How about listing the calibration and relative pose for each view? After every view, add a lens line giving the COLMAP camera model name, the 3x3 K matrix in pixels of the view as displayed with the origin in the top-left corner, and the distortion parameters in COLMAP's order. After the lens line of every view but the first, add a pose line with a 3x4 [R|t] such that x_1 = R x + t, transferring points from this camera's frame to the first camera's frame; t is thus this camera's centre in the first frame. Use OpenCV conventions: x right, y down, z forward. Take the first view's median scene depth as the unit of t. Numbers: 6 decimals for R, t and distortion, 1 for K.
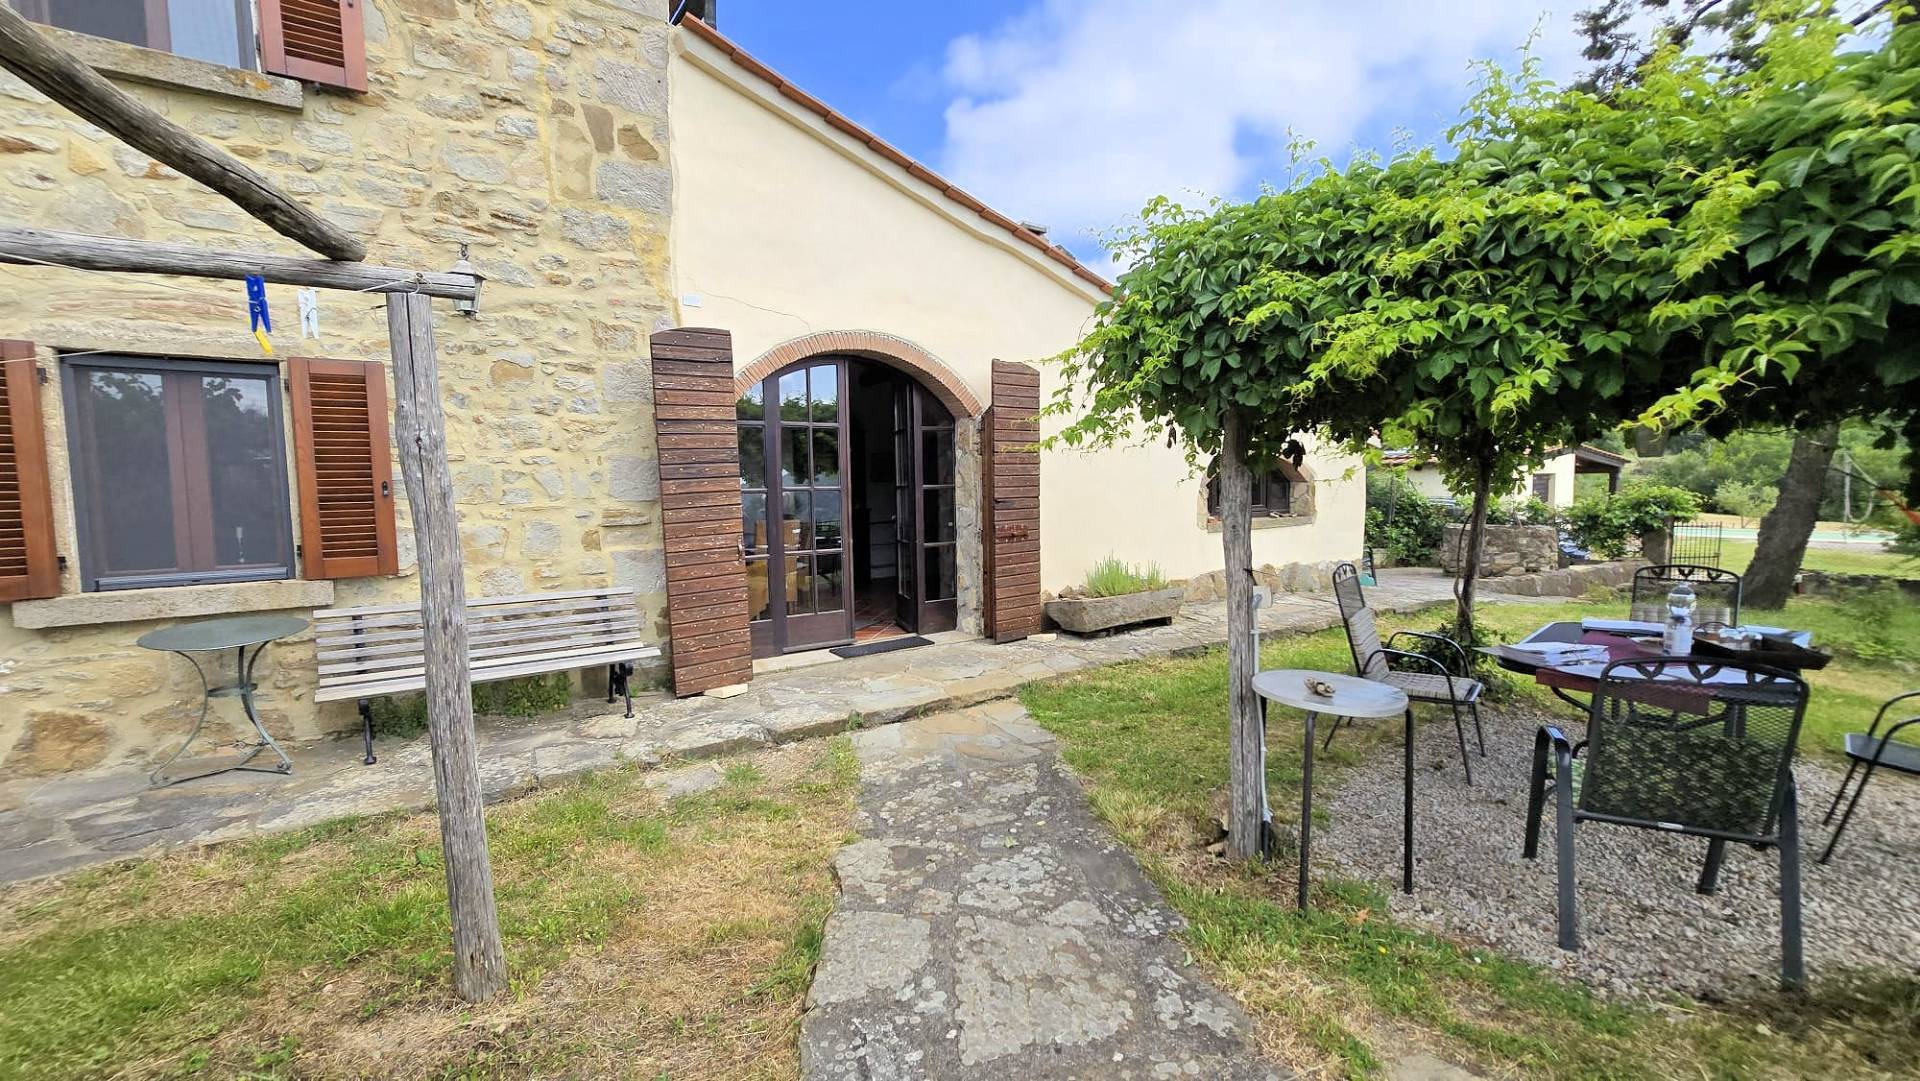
lens RADIAL K [[783.3, 0, 958.9], [0, 783.3, 539.9], [0, 0, 1]] dist [-0.003587, -0.000547]
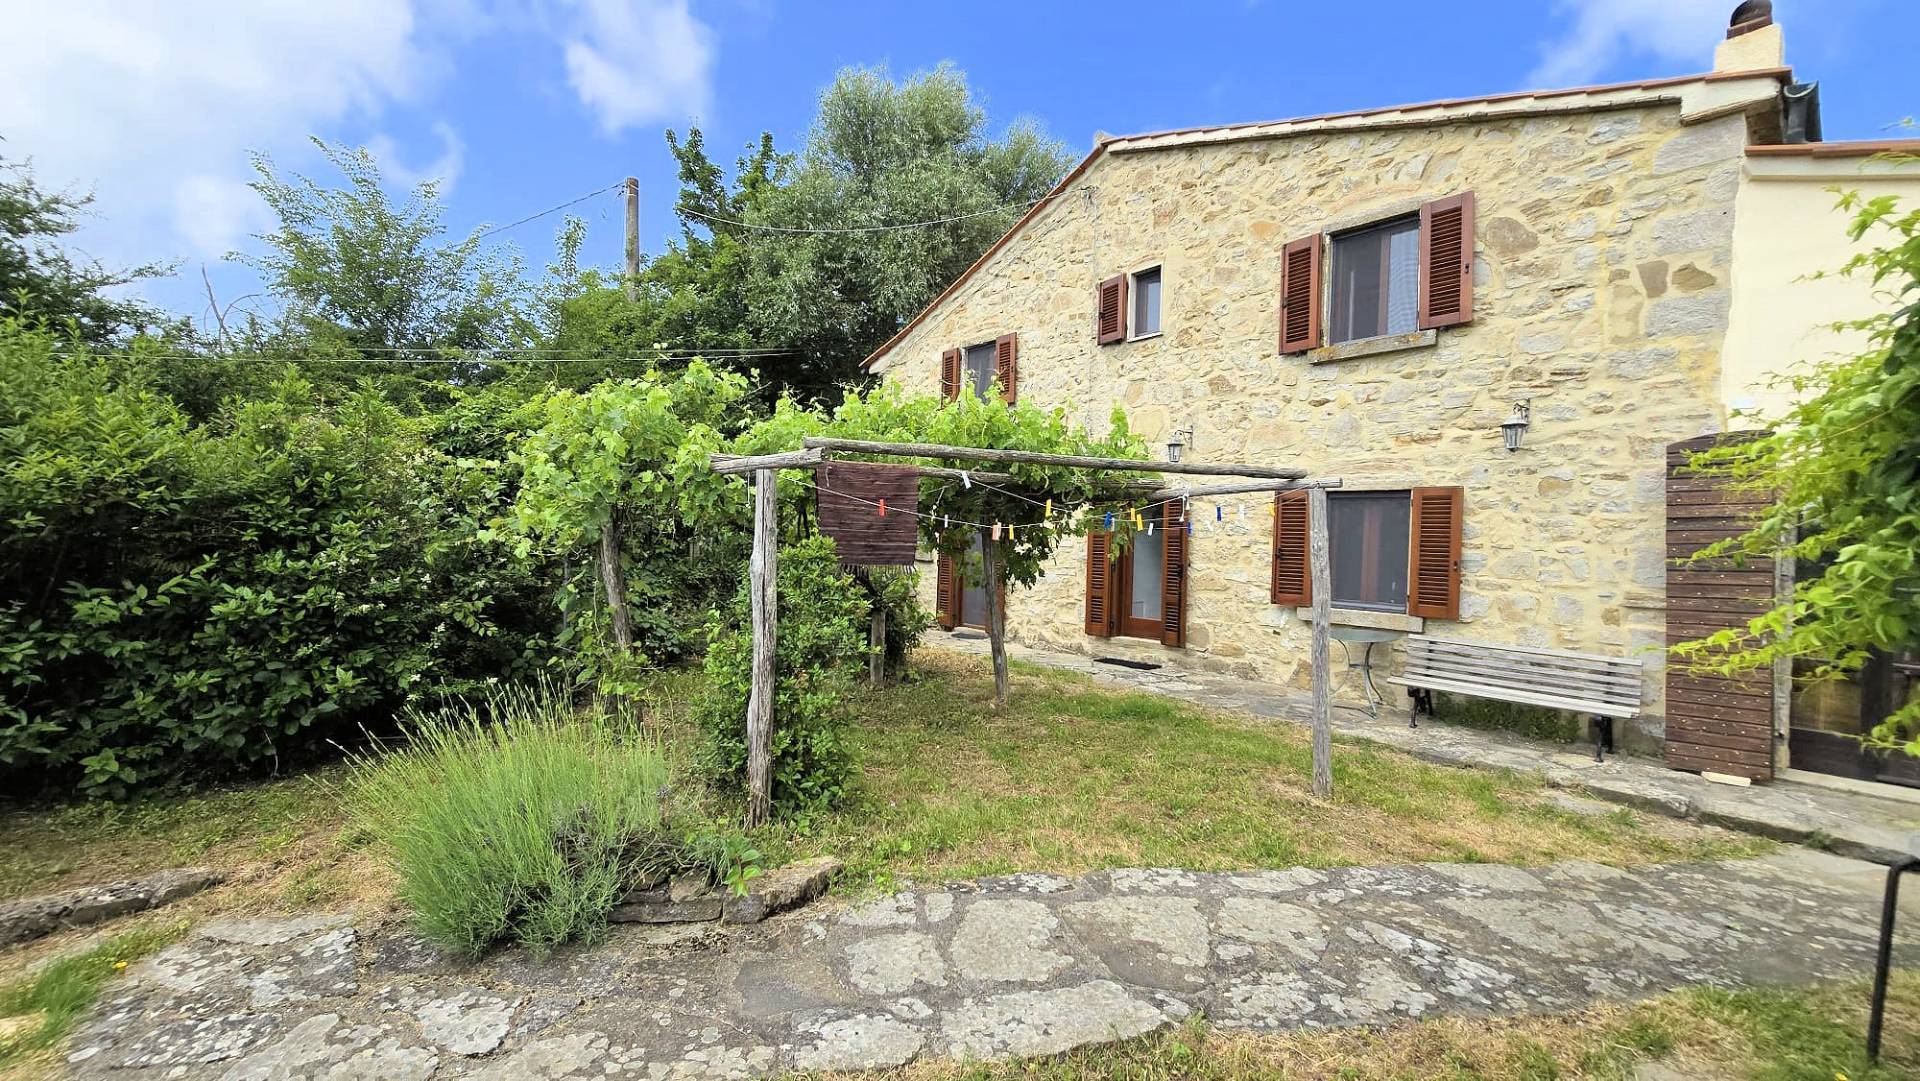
lens RADIAL K [[783.3, 0, 958.6], [0, 783.3, 539.1], [0, 0, 1]] dist [-0.003587, -0.000547]
pose [[0.093365, 0.023198, -0.995362, 0.684434], [-0.108035, 0.994062, 0.013034, -0.026874], [0.989753, 0.106317, 0.095317, -0.142169]]
